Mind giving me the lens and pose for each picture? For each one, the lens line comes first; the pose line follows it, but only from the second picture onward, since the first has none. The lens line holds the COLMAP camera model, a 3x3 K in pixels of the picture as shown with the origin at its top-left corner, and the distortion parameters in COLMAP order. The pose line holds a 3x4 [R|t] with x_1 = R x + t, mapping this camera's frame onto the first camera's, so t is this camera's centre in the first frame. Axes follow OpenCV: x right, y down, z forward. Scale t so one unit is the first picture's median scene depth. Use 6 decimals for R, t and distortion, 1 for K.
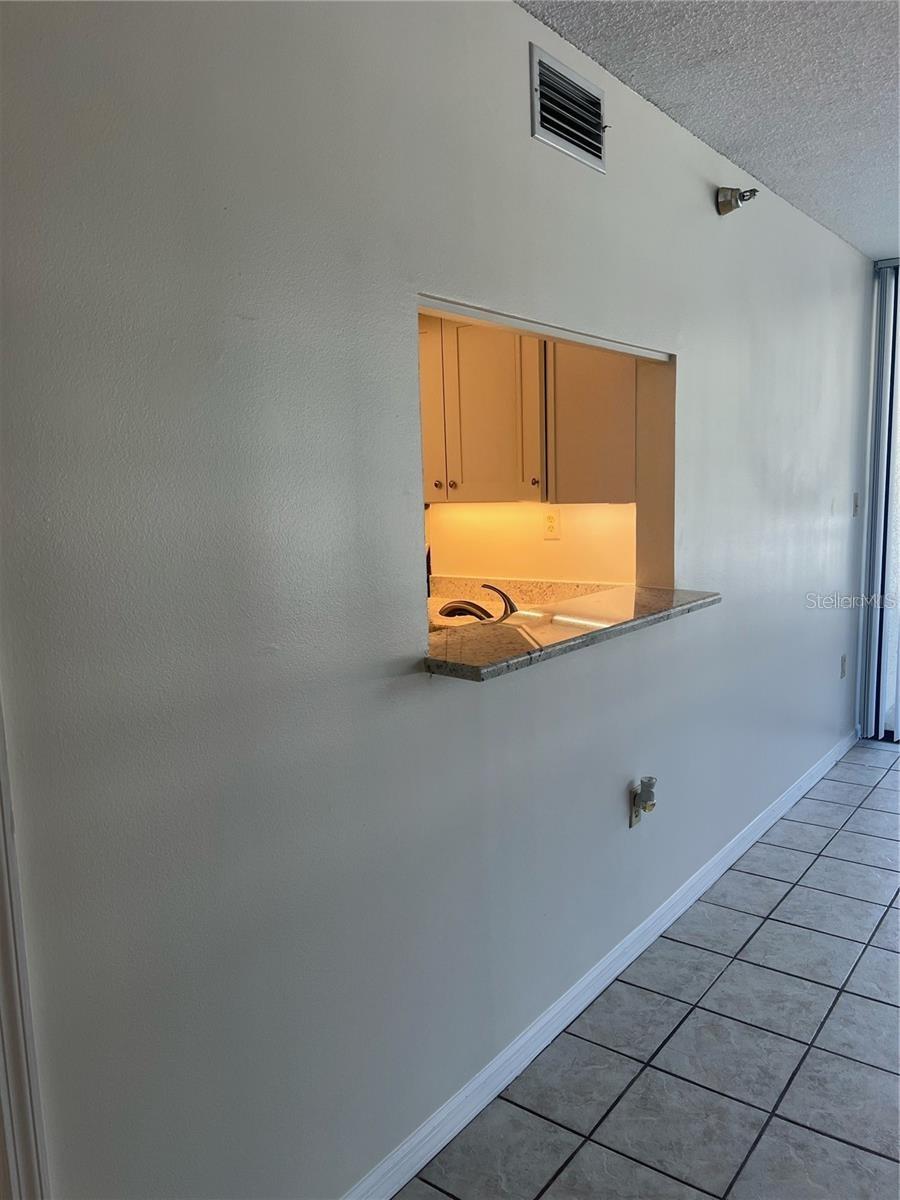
lens RADIAL K [[903.1, 0, 455.1], [0, 903.1, 602.3], [0, 0, 1]] dist [0.057226, -0.069128]
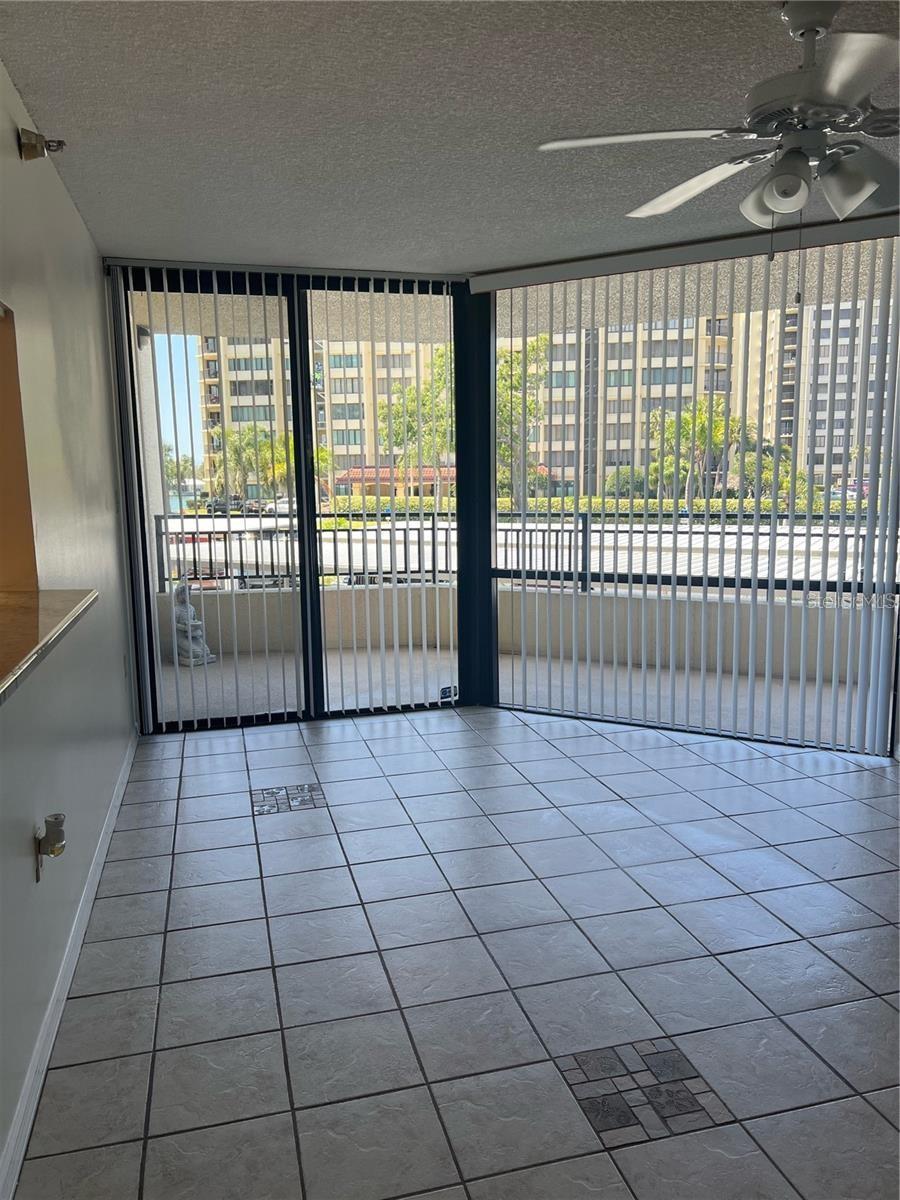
lens RADIAL K [[903.1, 0, 448.3], [0, 903.1, 603.9], [0, 0, 1]] dist [0.057226, -0.069128]
pose [[0.611512, -0.089581, 0.786148, -0.219879], [0.100813, 0.994294, 0.034880, 0.008550], [-0.784786, 0.057924, 0.617054, 0.203465]]
